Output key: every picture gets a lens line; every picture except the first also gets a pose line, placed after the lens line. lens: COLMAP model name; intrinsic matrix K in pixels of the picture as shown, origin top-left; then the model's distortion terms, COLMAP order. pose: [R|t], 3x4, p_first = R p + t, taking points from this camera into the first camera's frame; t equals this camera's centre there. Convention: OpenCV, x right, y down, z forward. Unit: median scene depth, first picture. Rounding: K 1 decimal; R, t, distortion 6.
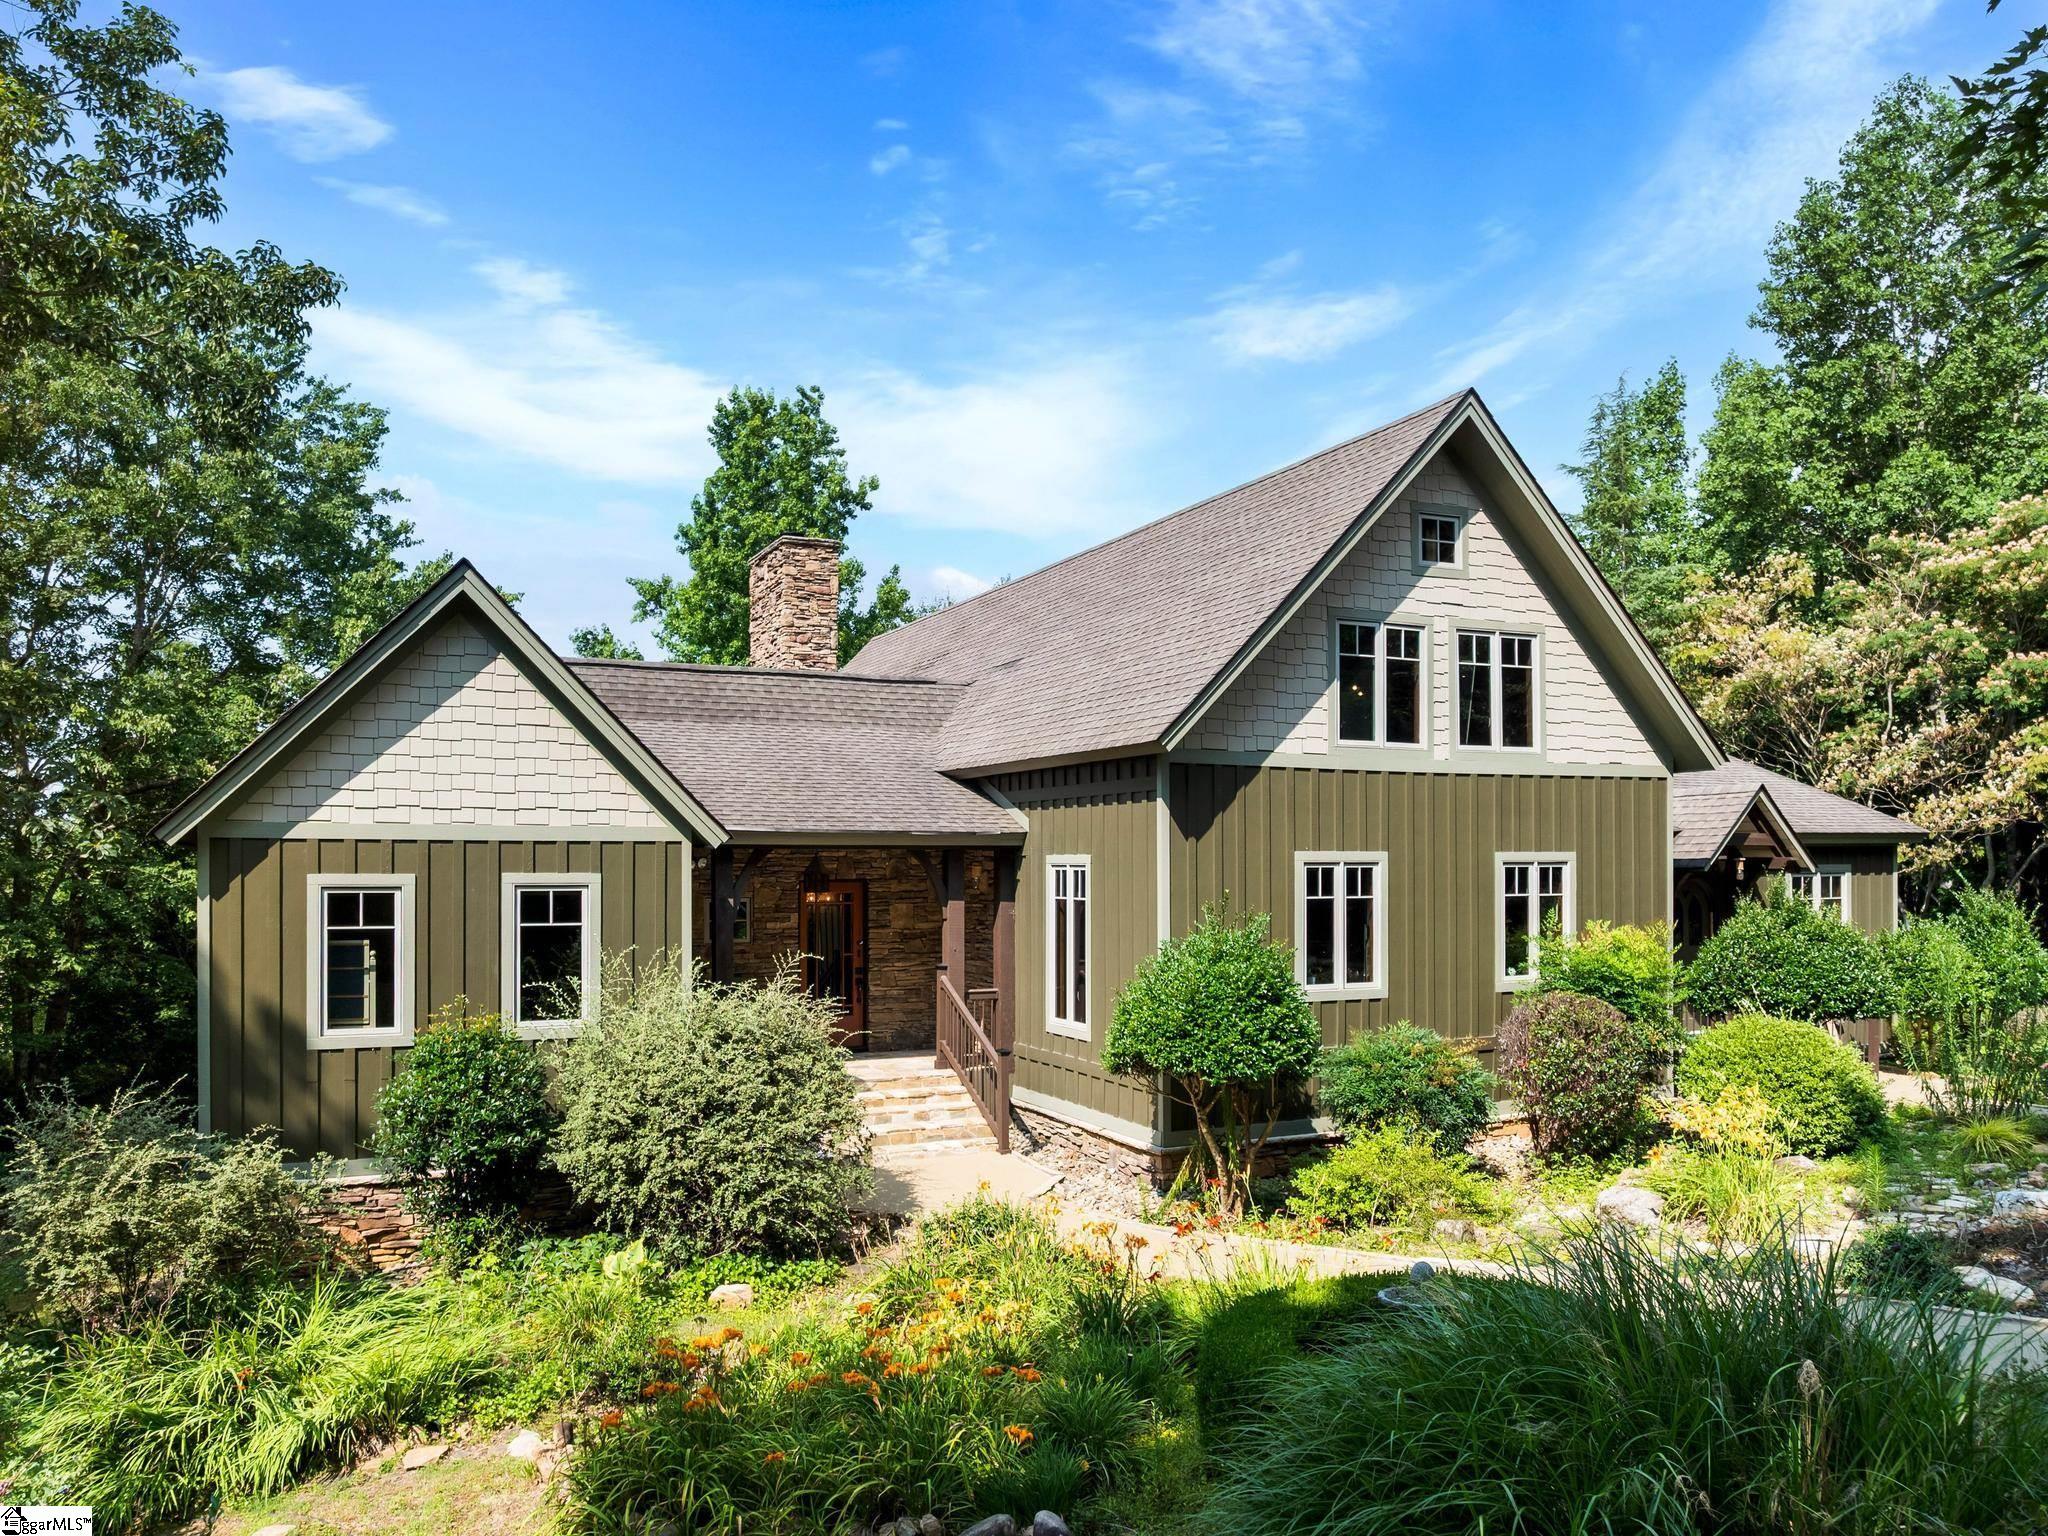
lens RADIAL K [[1480.0, 0, 1043.5], [0, 1480.0, 858.5], [0, 0, 1]] dist [-0.032575, -0.001613]
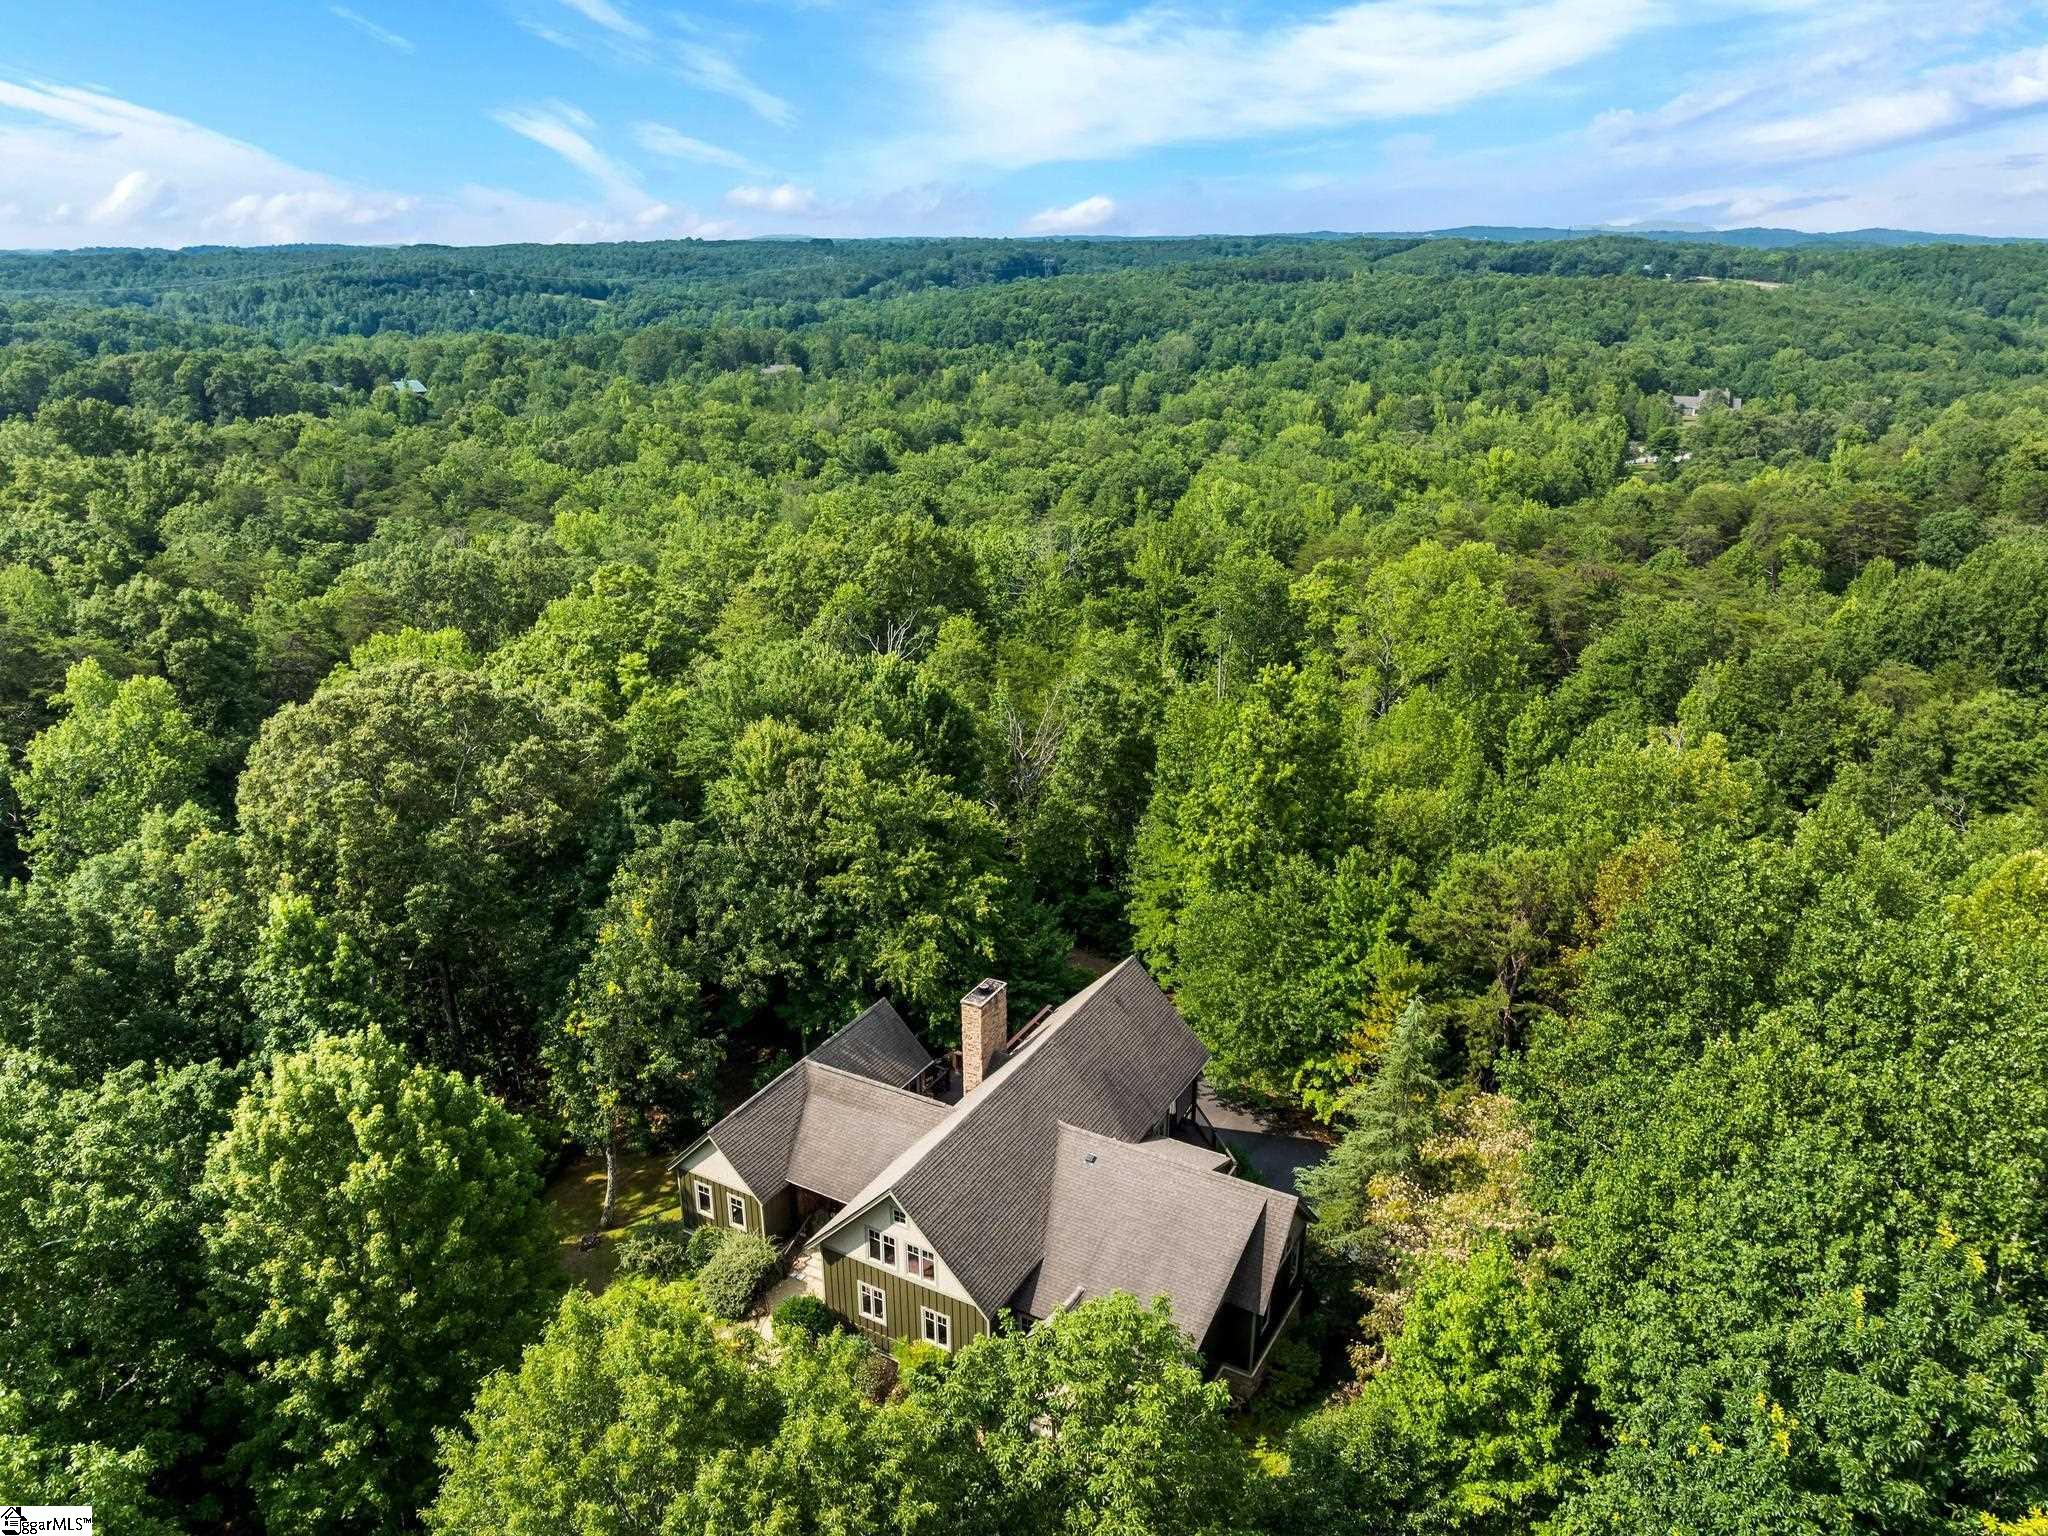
lens RADIAL K [[1469.4, 0, 1024.0], [0, 1469.4, 768.0], [0, 0, 1]] dist [-0.038942, 0.002448]
pose [[0.575180, 0.282512, -0.767694, 2.608282], [0.004887, 0.937268, 0.348577, -2.253529], [0.818012, -0.204246, 0.537717, -0.261456]]
